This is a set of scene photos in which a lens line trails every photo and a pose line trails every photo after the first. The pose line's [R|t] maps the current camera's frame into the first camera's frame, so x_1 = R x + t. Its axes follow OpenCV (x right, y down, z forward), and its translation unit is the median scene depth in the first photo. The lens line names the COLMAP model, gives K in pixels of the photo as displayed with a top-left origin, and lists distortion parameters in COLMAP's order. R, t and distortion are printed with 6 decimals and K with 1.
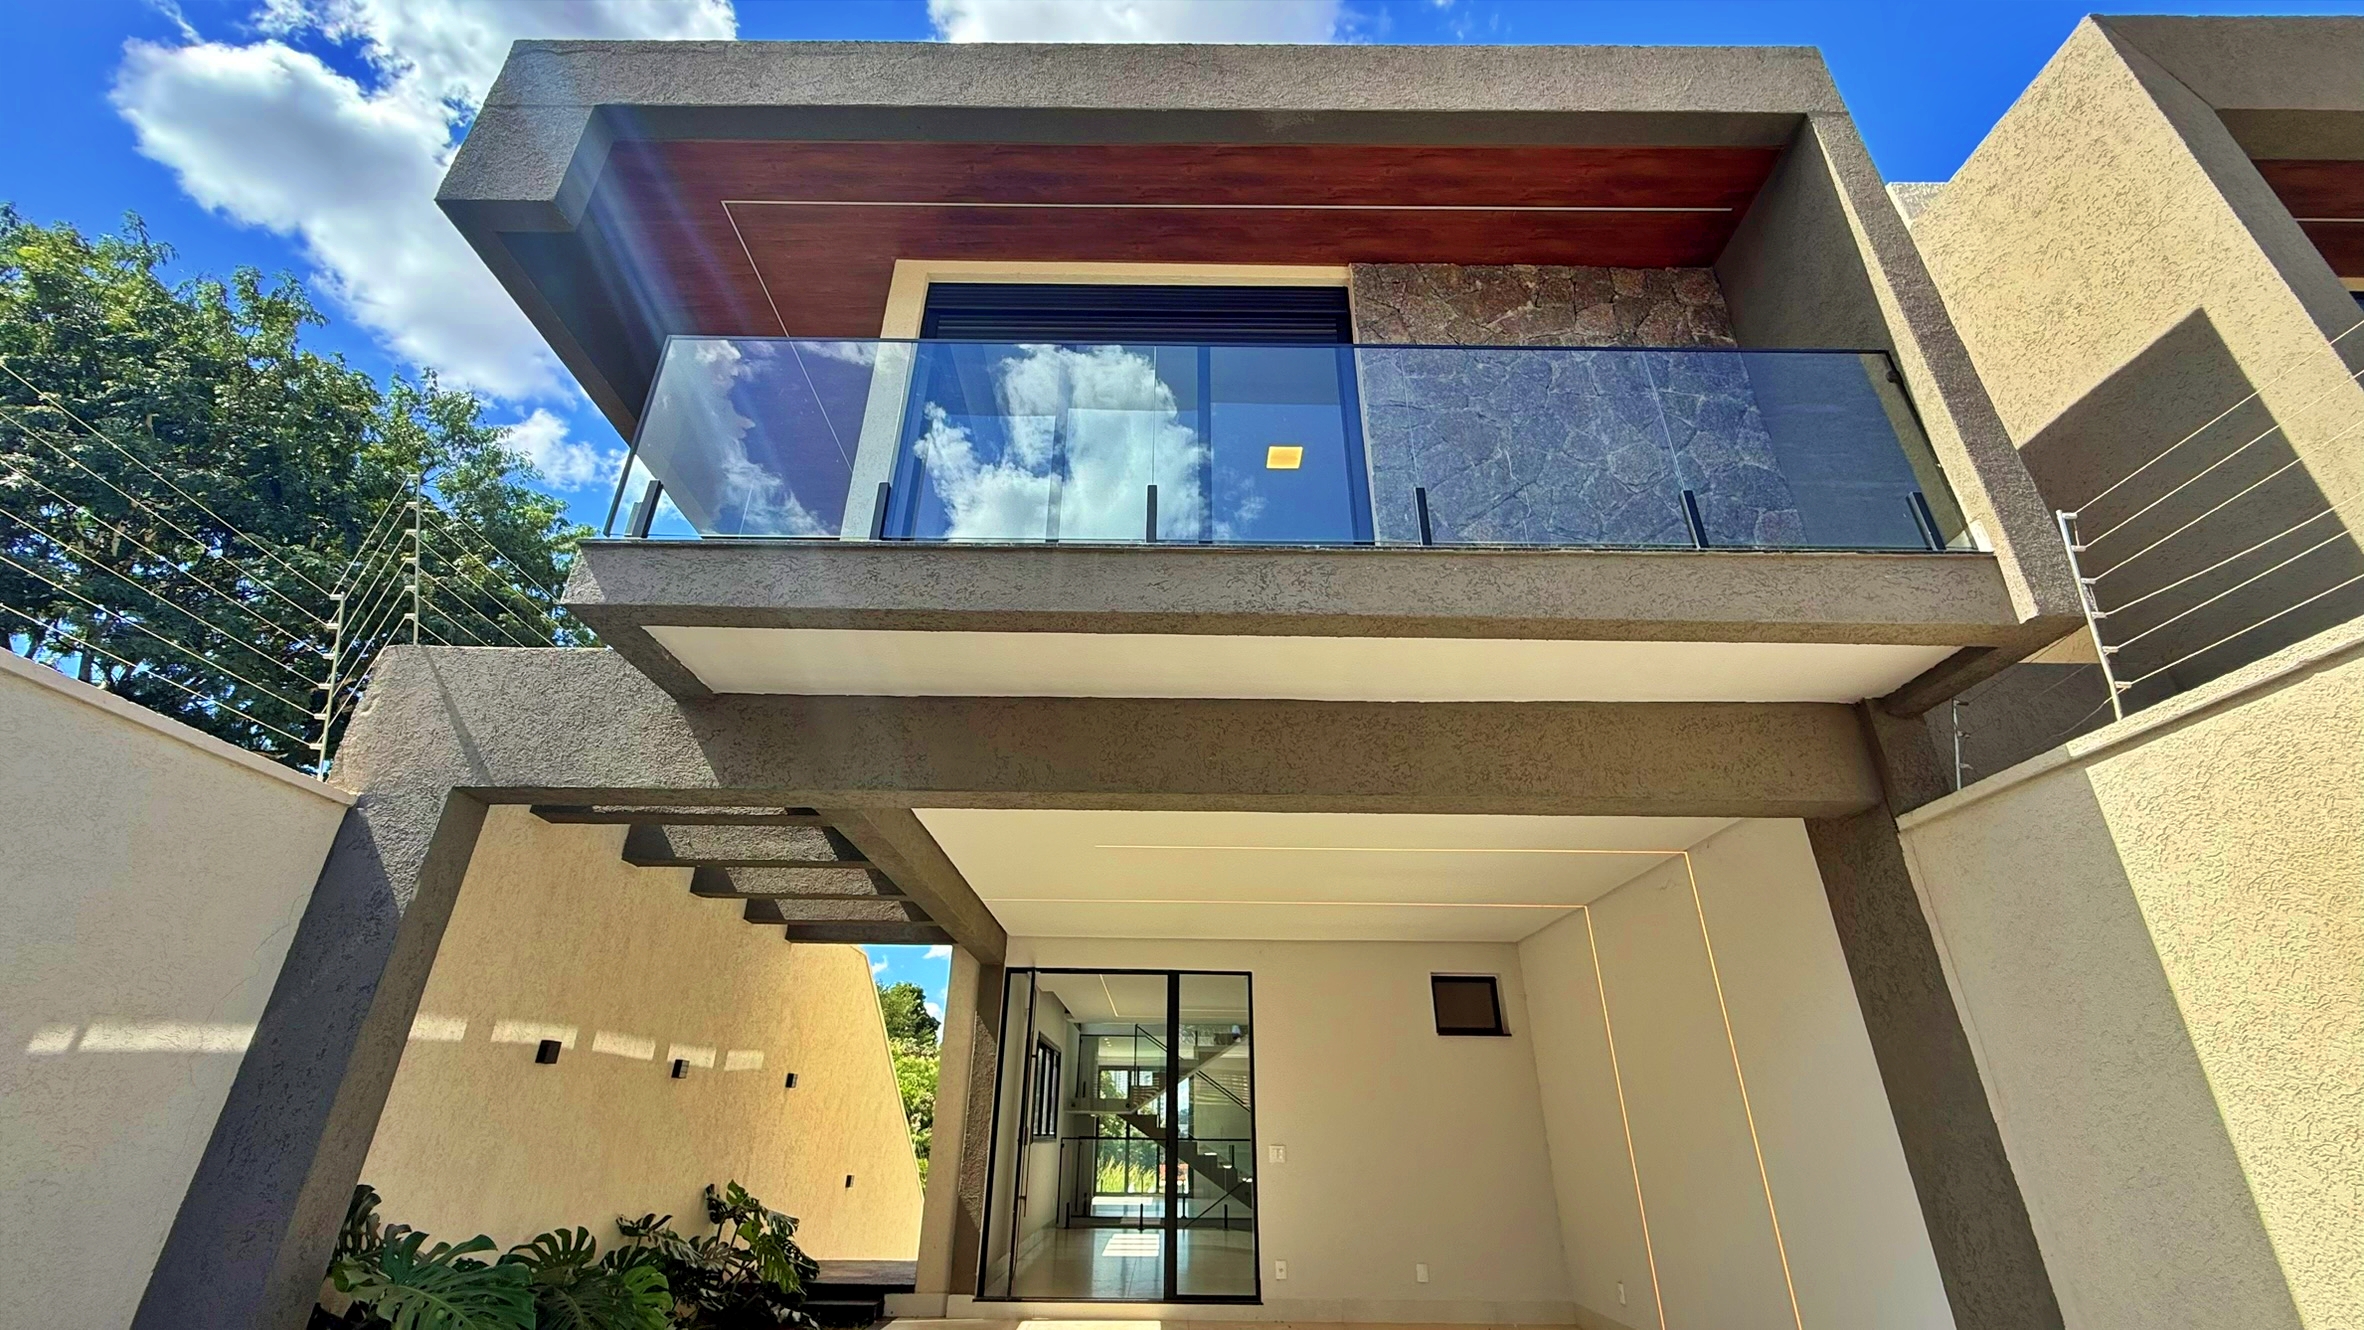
lens RADIAL K [[933.9, 0, 1182.0], [0, 933.9, 665.0], [0, 0, 1]] dist [-0.000585, 0.000197]
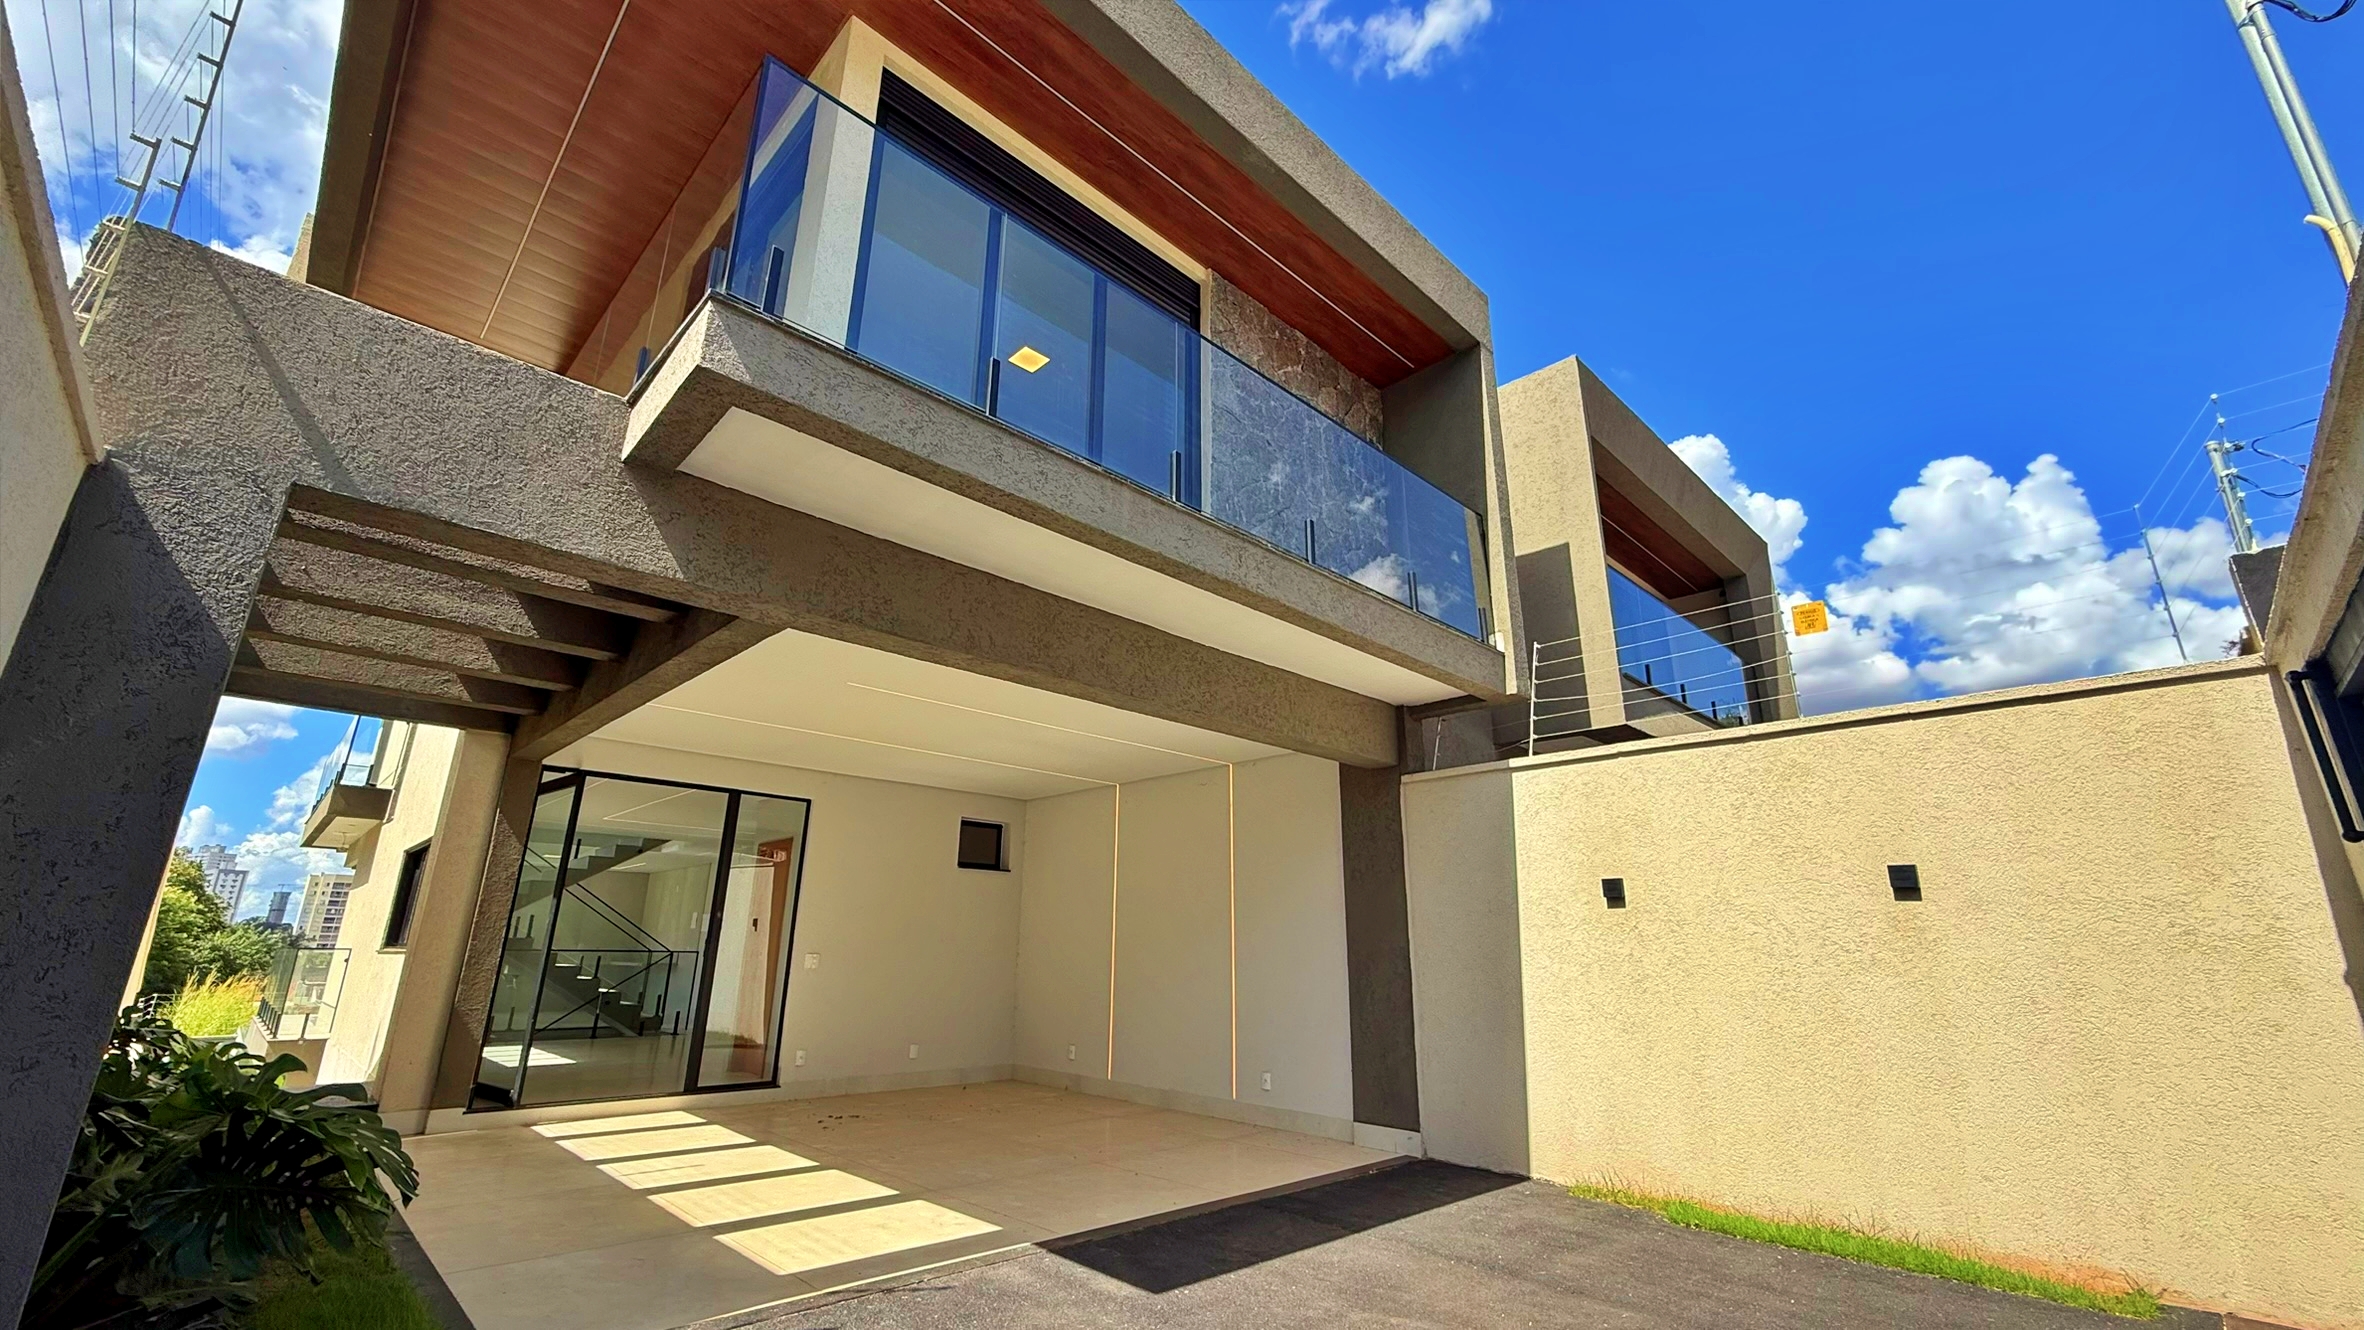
lens RADIAL K [[929.1, 0, 1174.1], [0, 929.1, 663.6], [0, 0, 1]] dist [-0.002960, -0.000402]
pose [[0.723011, 0.205474, 0.659572, -0.696490], [-0.312486, 0.948760, 0.046977, 0.015710], [-0.616123, -0.240072, 0.750172, 0.008239]]
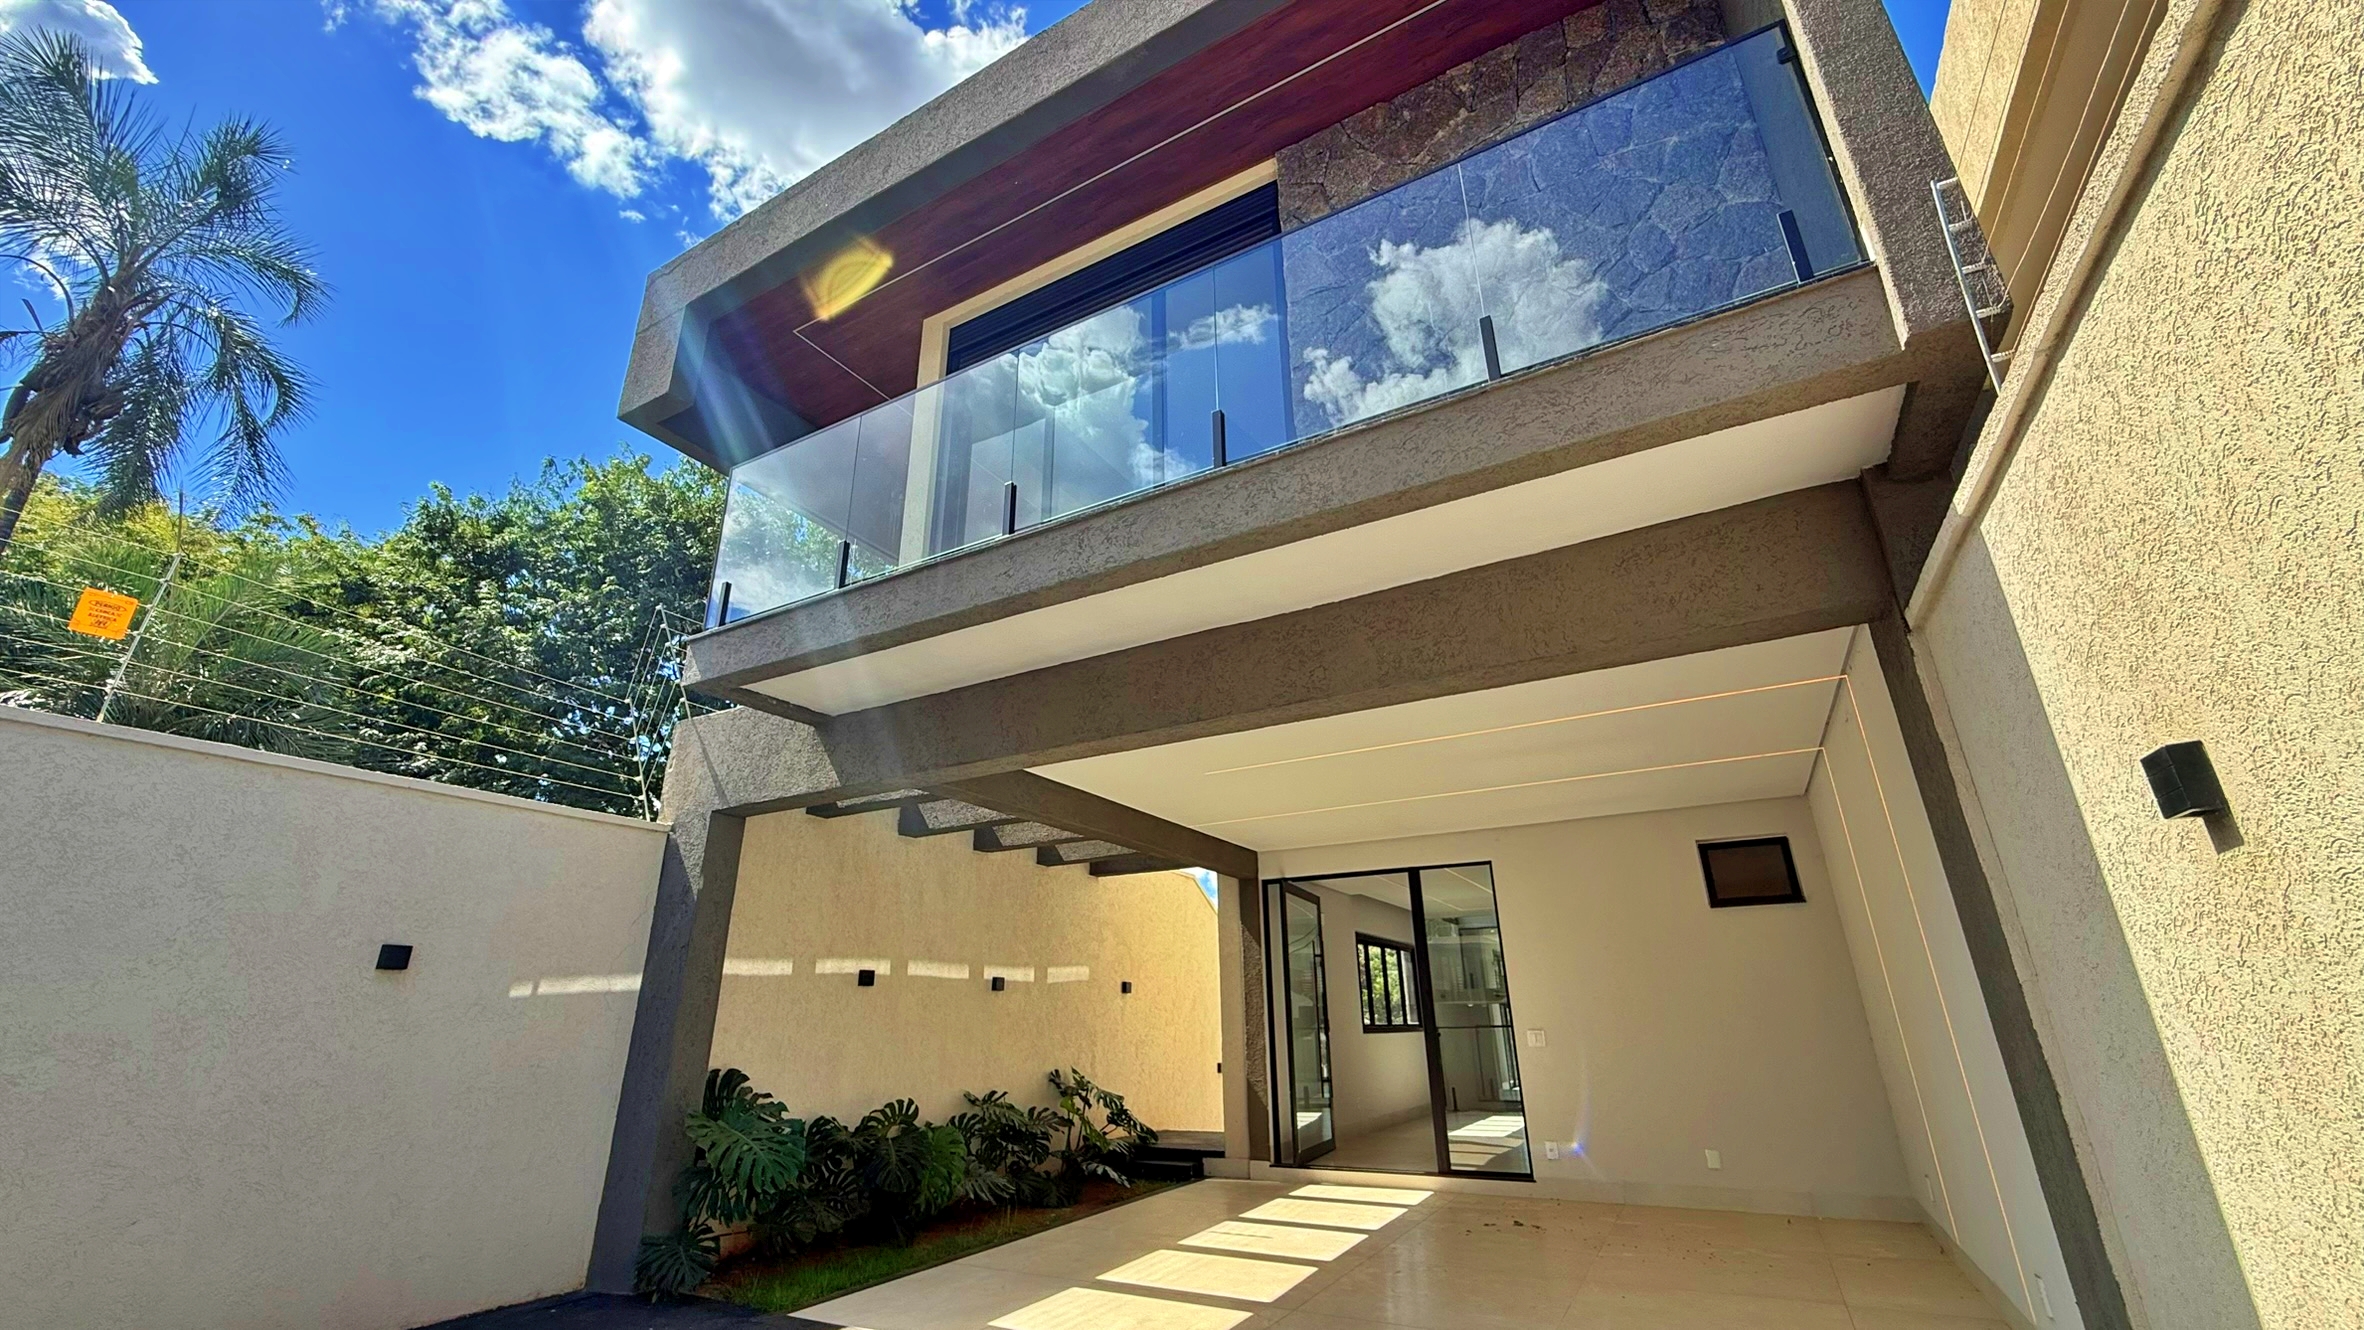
lens RADIAL K [[941.1, 0, 1186.4], [0, 941.1, 662.5], [0, 0, 1]] dist [0.001104, 0.000066]
pose [[0.870628, -0.198850, -0.449963, 0.558083], [0.241046, 0.969776, 0.037829, 0.026327], [0.428841, -0.141397, 0.892246, 0.027245]]
